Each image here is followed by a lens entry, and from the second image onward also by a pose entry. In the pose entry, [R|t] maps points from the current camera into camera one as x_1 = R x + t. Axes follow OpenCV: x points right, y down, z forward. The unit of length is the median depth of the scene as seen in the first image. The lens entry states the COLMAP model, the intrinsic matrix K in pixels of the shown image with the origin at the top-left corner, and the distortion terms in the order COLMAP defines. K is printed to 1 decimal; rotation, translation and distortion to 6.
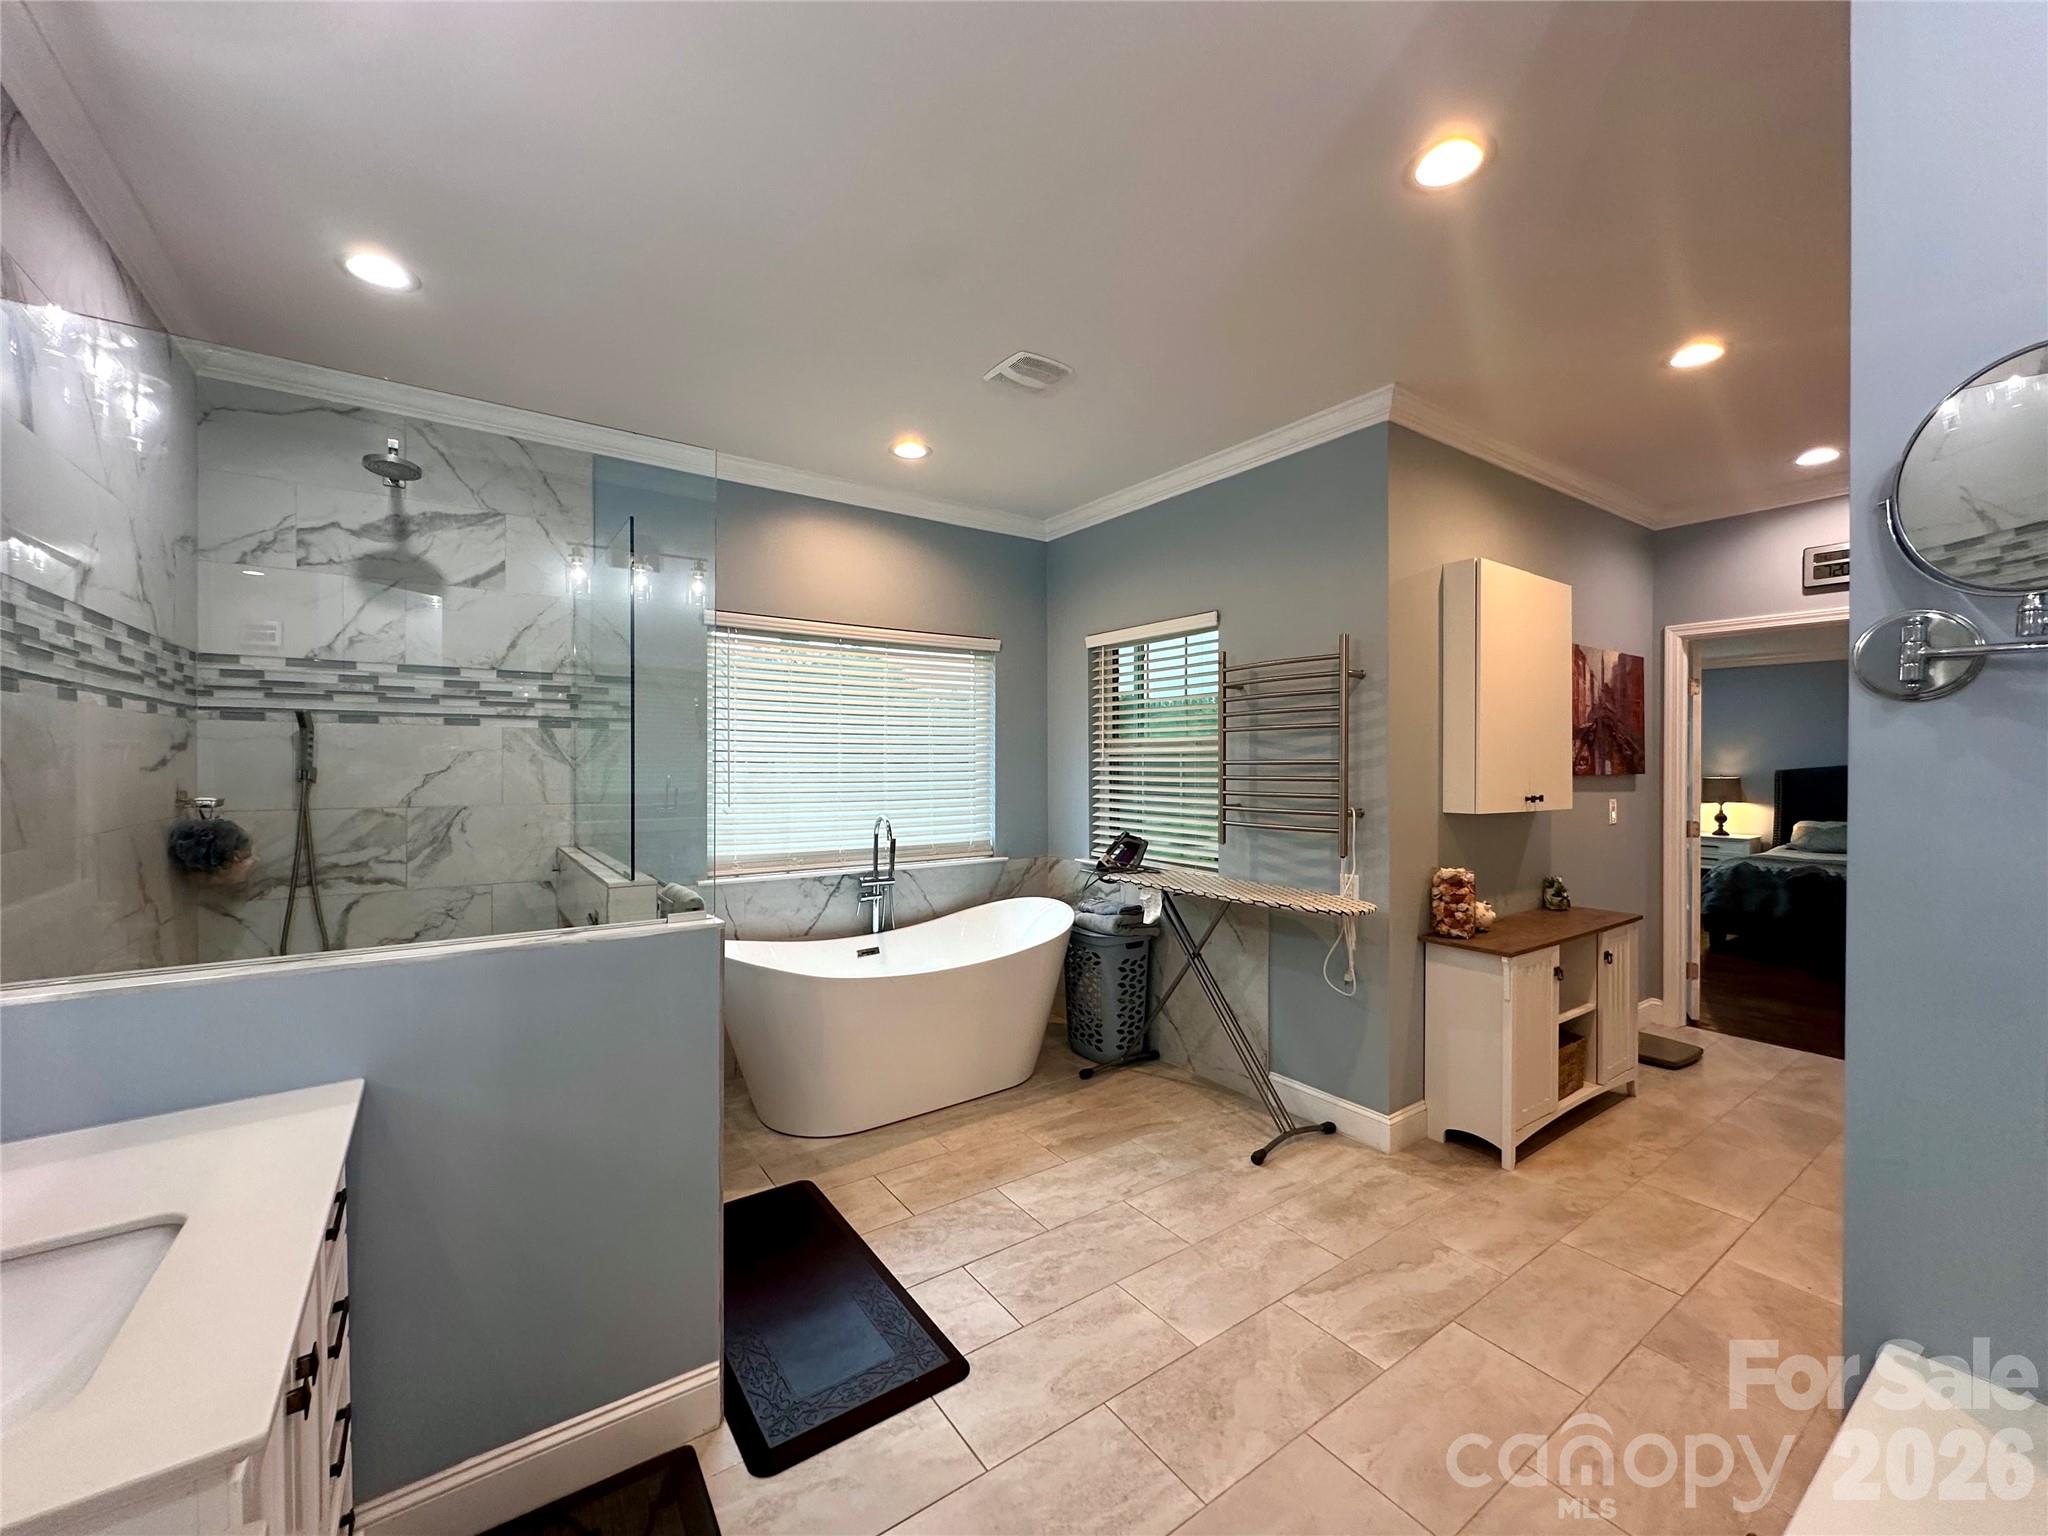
lens RADIAL K [[811.0, 0, 1020.6], [0, 811.0, 769.5], [0, 0, 1]] dist [-0.005905, -0.000009]
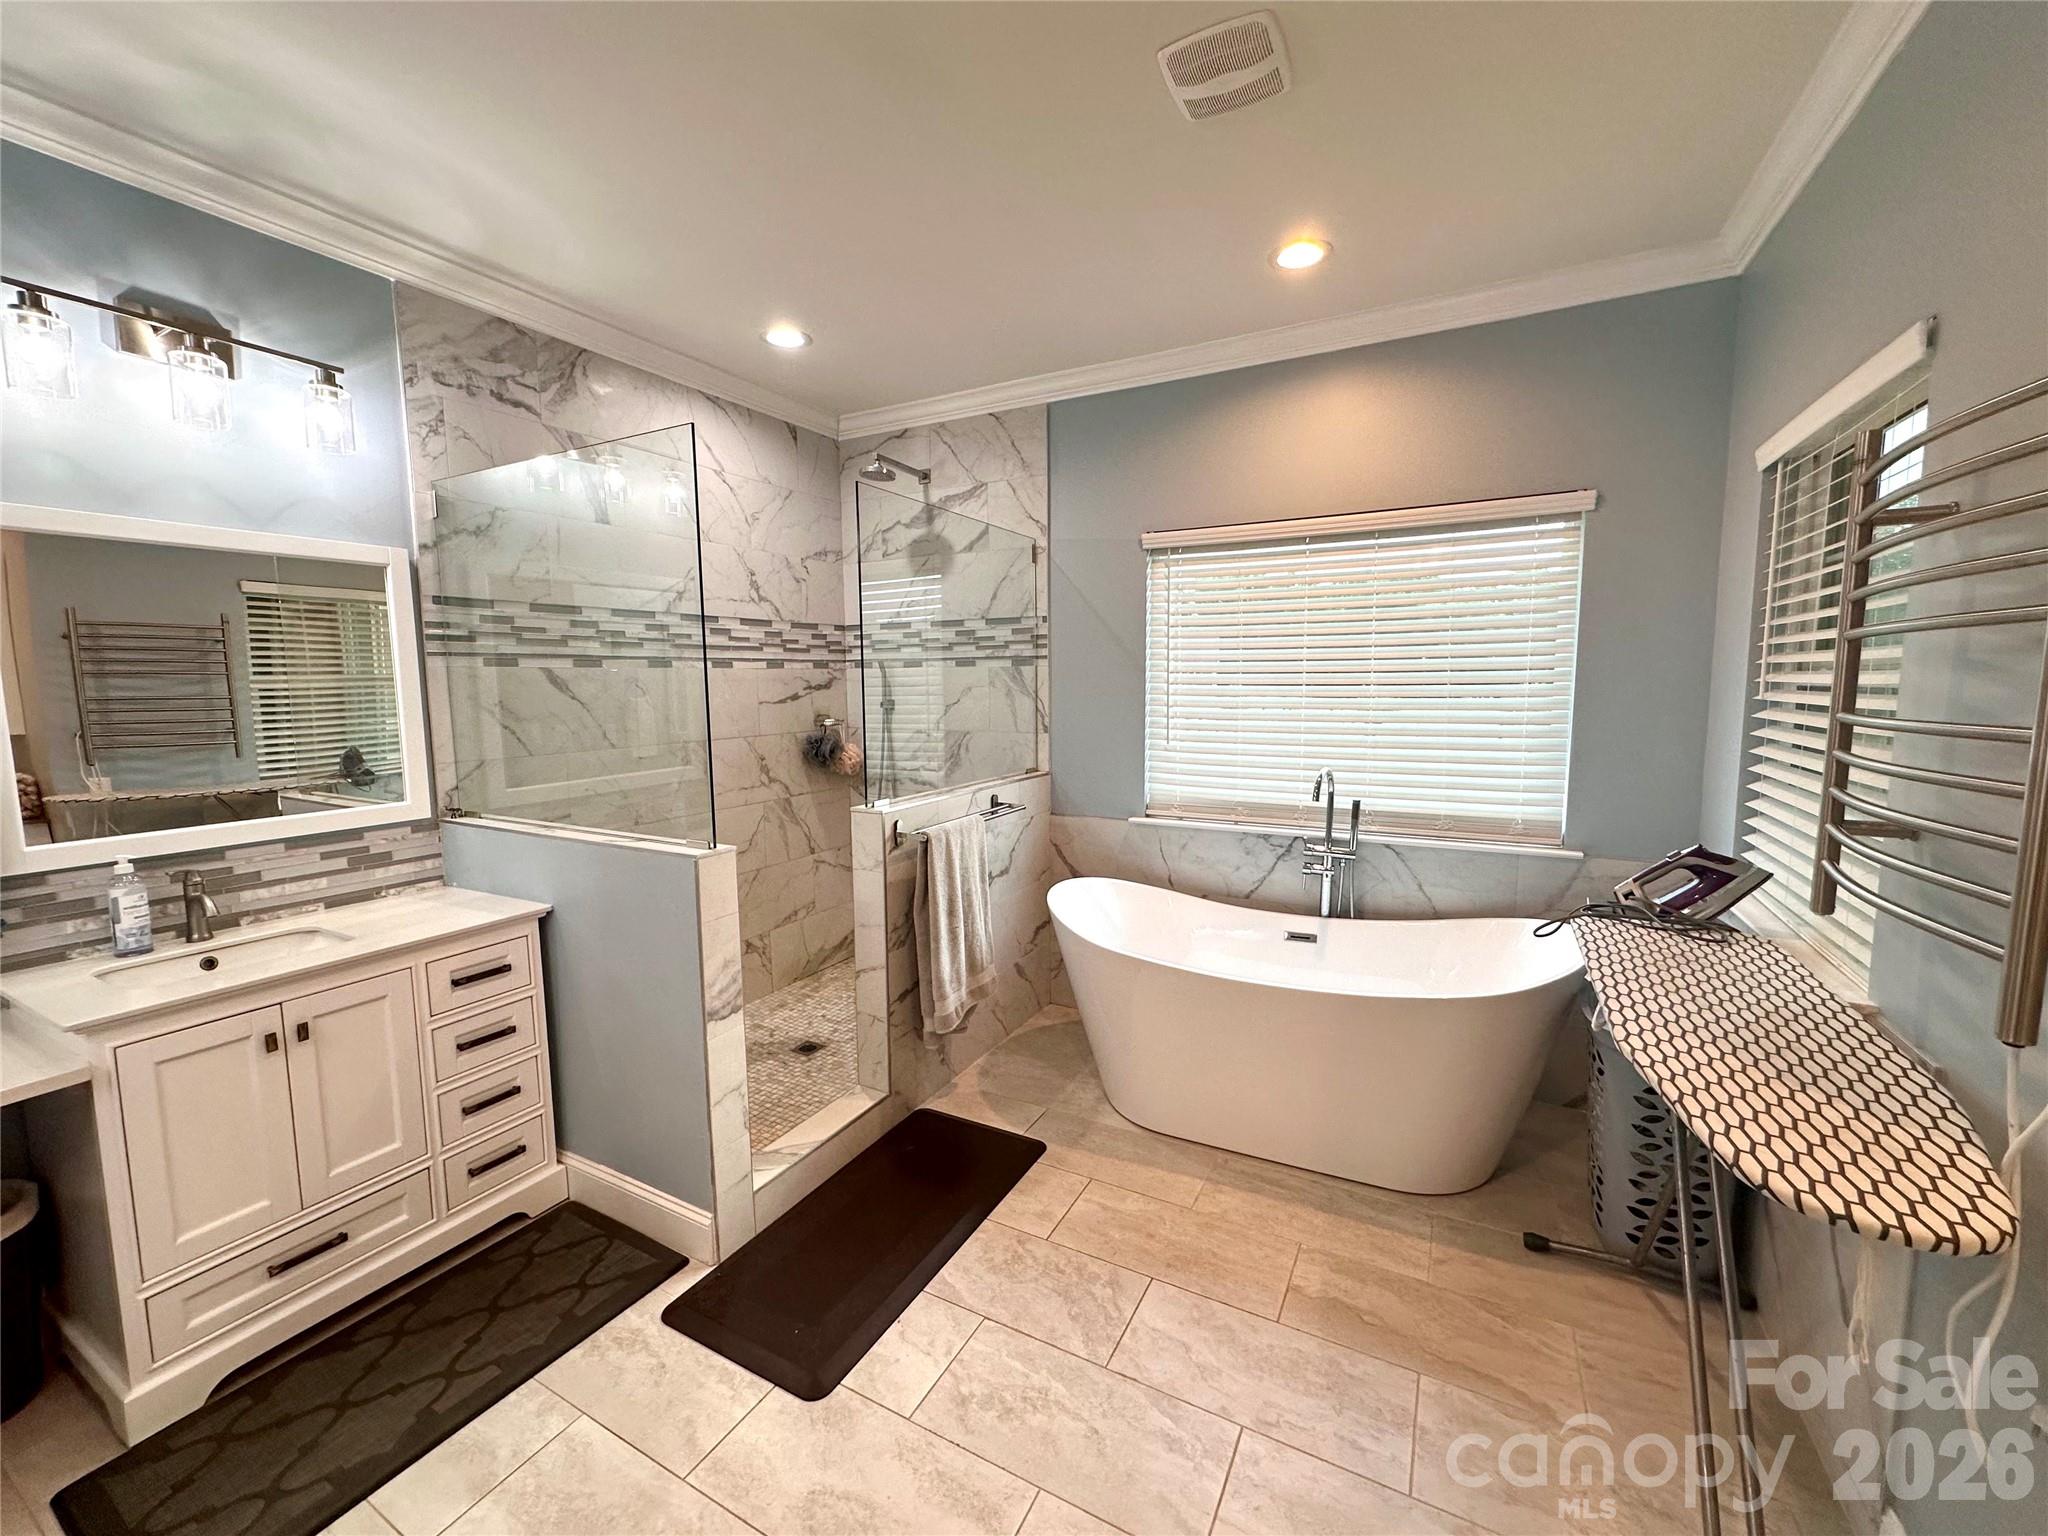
lens RADIAL K [[811.0, 0, 1027.2], [0, 811.0, 766.5], [0, 0, 1]] dist [-0.005905, -0.000009]
pose [[0.455072, 0.089707, -0.885925, 0.469818], [0.001074, 0.994856, 0.101289, -0.027300], [0.890454, -0.047045, 0.452635, 0.507413]]
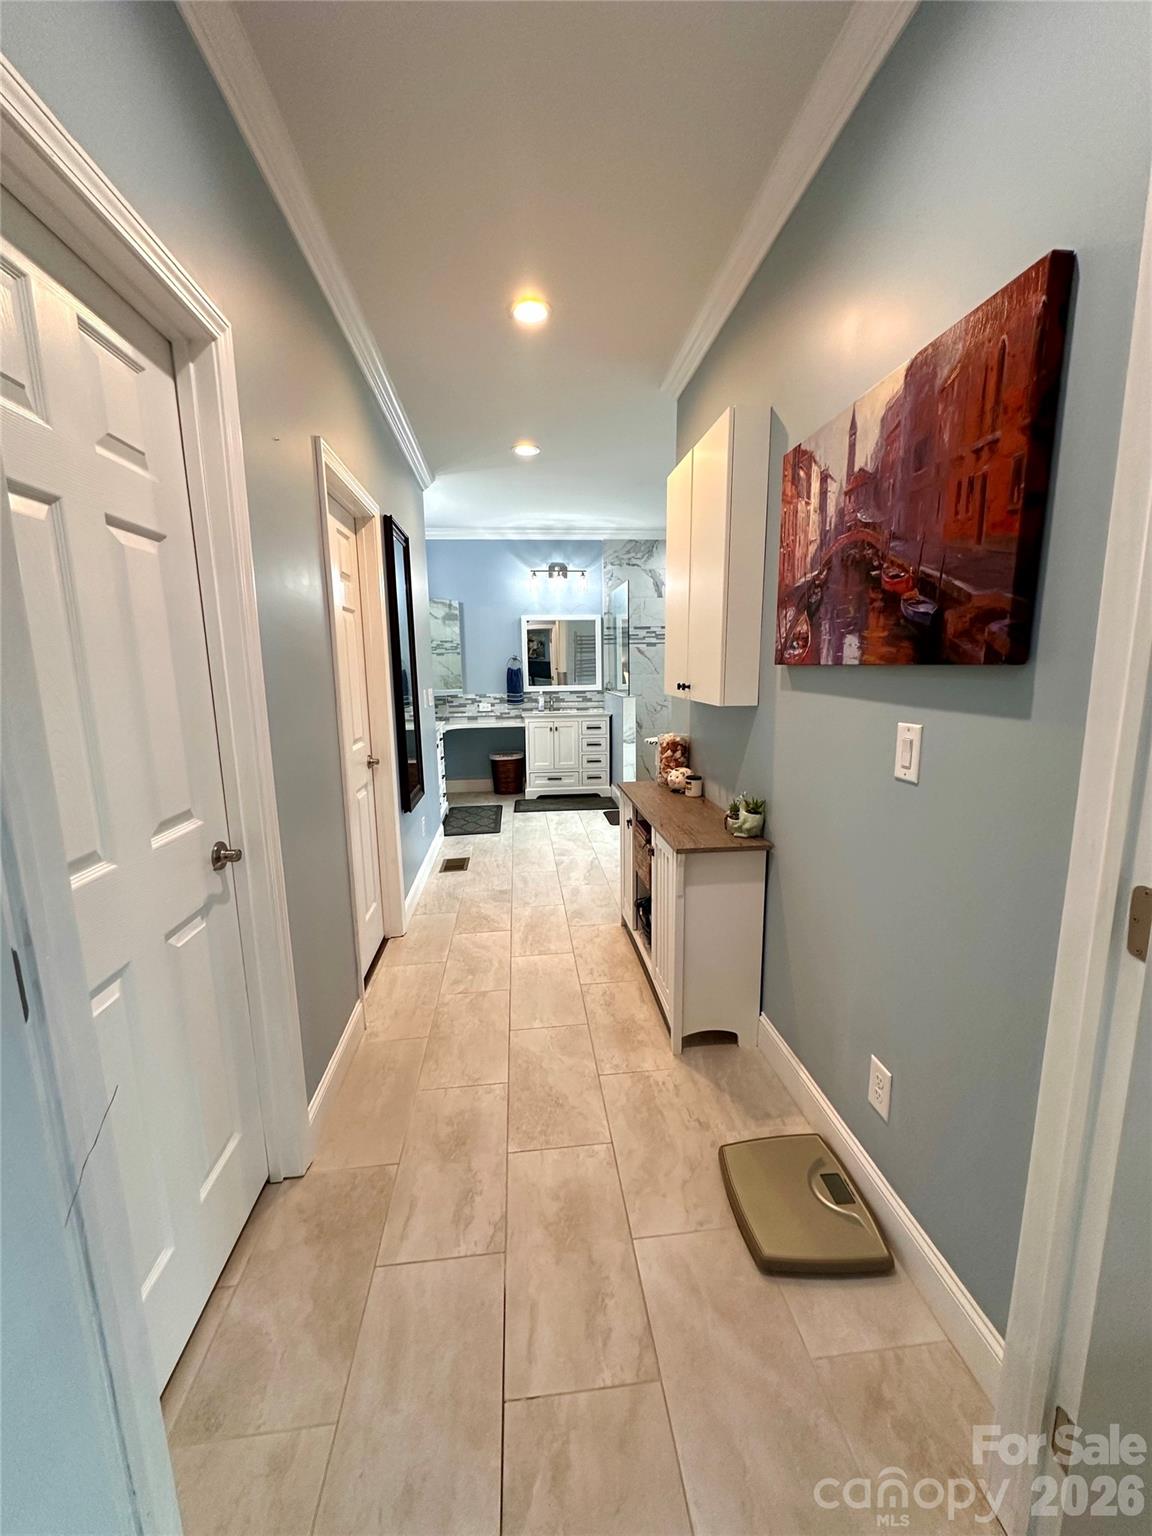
lens RADIAL K [[608.3, 0, 576.7], [0, 608.3, 768.7], [0, 0, 1]] dist [-0.005905, -0.000009]
pose [[-0.481846, 0.154638, -0.862503, 1.443239], [0.006960, 0.984949, 0.172704, 0.004990], [0.876228, 0.077214, -0.475670, 1.312794]]
